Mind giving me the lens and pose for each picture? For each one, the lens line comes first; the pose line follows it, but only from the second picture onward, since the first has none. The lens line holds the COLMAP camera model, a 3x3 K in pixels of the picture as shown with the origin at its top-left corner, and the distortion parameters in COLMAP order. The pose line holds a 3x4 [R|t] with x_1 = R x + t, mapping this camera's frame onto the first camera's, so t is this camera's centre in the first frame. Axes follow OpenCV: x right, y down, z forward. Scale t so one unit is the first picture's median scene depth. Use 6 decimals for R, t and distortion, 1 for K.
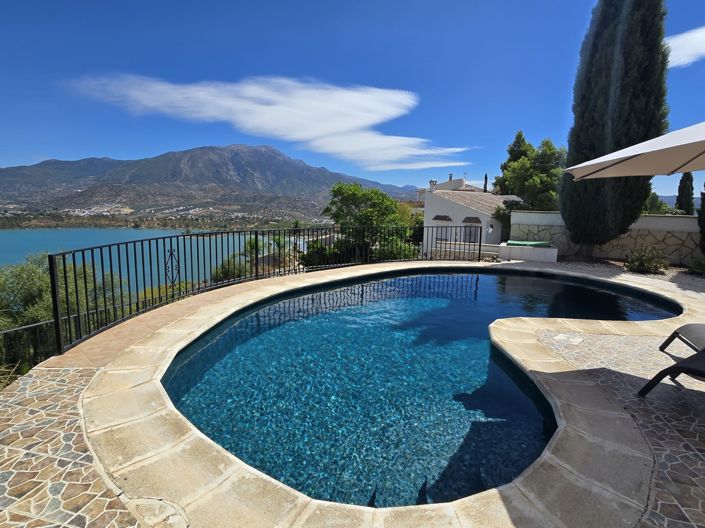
lens RADIAL K [[375.2, 0, 352.9], [0, 375.2, 265.7], [0, 0, 1]] dist [-0.005941, 0.000300]
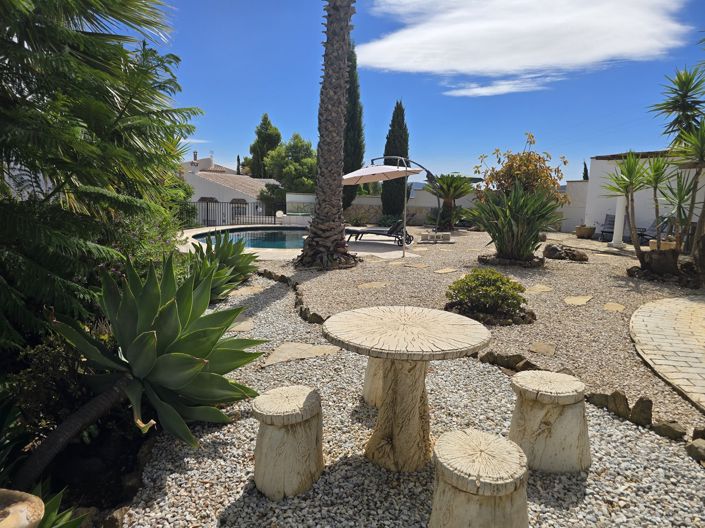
lens RADIAL K [[476.9, 0, 351.9], [0, 476.9, 262.9], [0, 0, 1]] dist [0.024385, -0.007418]
pose [[0.824231, -0.074996, 0.561266, -0.196586], [0.075514, 0.996895, 0.022310, 0.047242], [-0.561196, 0.023995, 0.827335, -0.309565]]
